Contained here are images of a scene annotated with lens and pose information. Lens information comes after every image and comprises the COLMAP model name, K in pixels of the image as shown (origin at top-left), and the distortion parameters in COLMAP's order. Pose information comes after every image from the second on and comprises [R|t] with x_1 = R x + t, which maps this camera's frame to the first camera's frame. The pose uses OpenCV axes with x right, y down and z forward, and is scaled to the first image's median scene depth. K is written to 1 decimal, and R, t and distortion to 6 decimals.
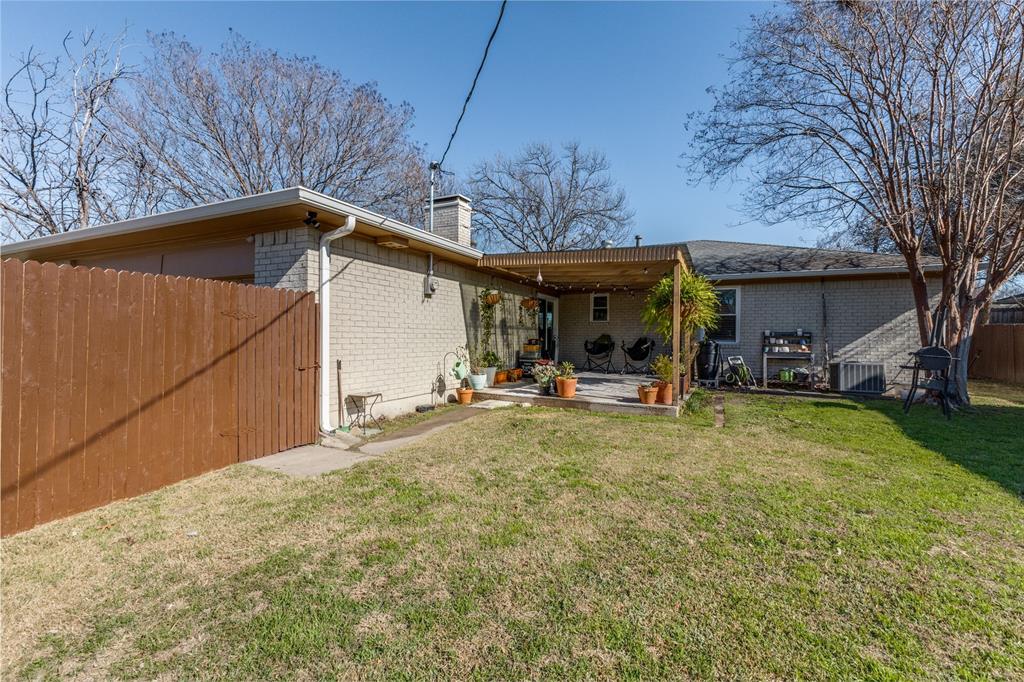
lens RADIAL K [[442.6, 0, 516.2], [0, 442.6, 337.1], [0, 0, 1]] dist [0.012469, -0.000859]
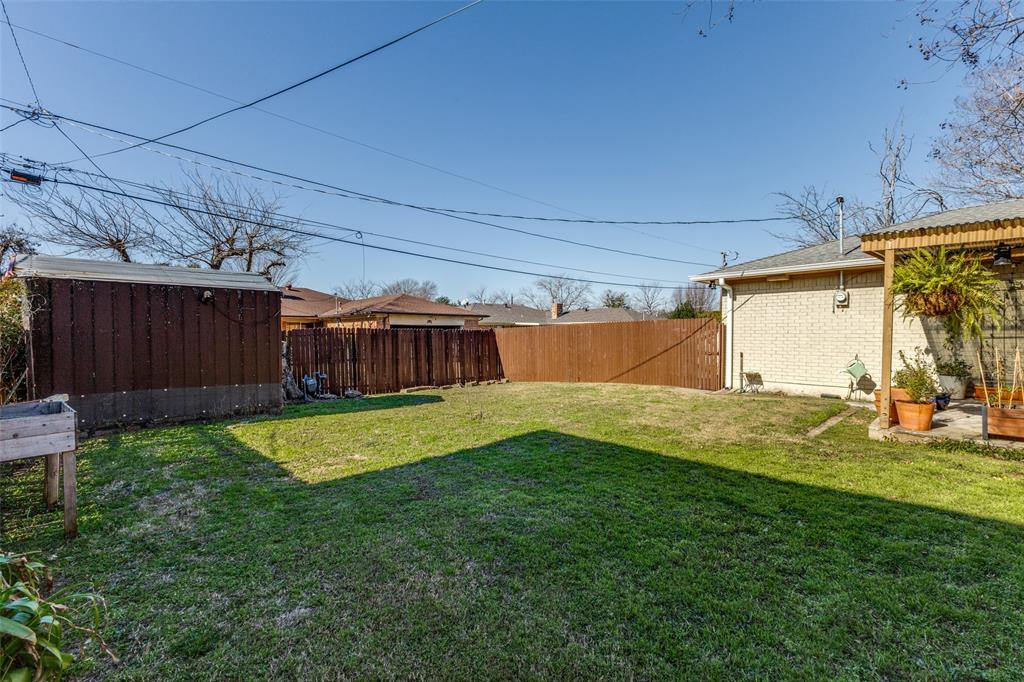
lens RADIAL K [[442.6, 0, 516.8], [0, 442.6, 341.3], [0, 0, 1]] dist [0.012469, -0.000859]
pose [[-0.364903, 0.010228, -0.930989, 1.156189], [-0.003756, 0.999915, 0.012458, -0.008911], [0.931038, 0.008043, -0.364834, 0.565067]]
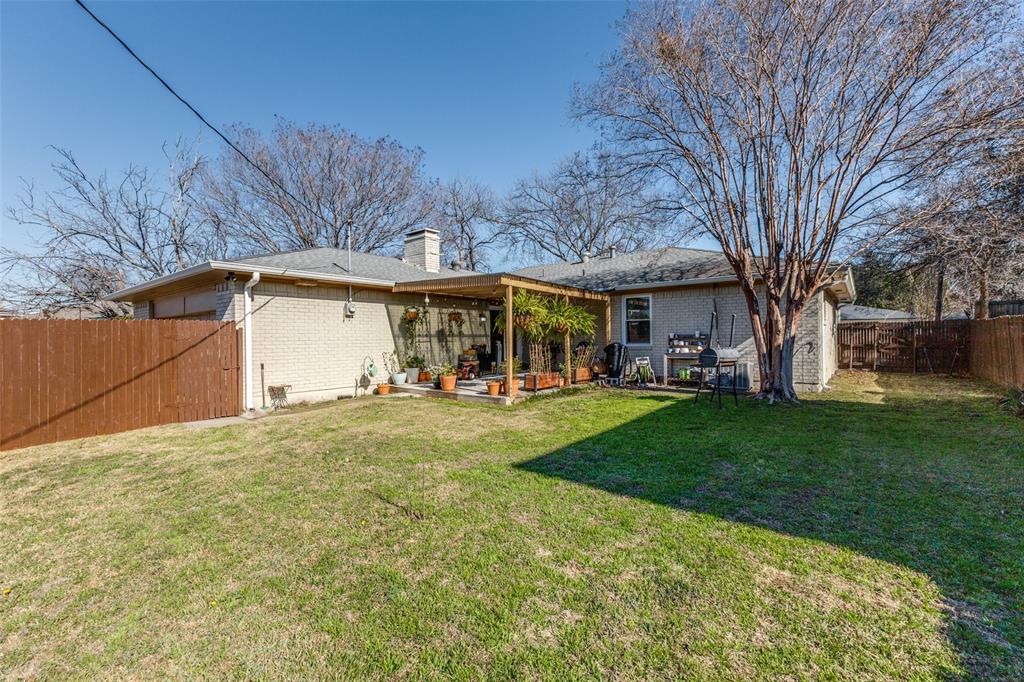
lens RADIAL K [[442.6, 0, 513.3], [0, 442.6, 337.3], [0, 0, 1]] dist [0.012469, -0.000859]
pose [[0.973270, -0.021480, -0.228657, 0.564224], [0.020243, 0.999765, -0.007752, -0.006353], [0.228770, 0.002916, 0.973476, -0.212495]]
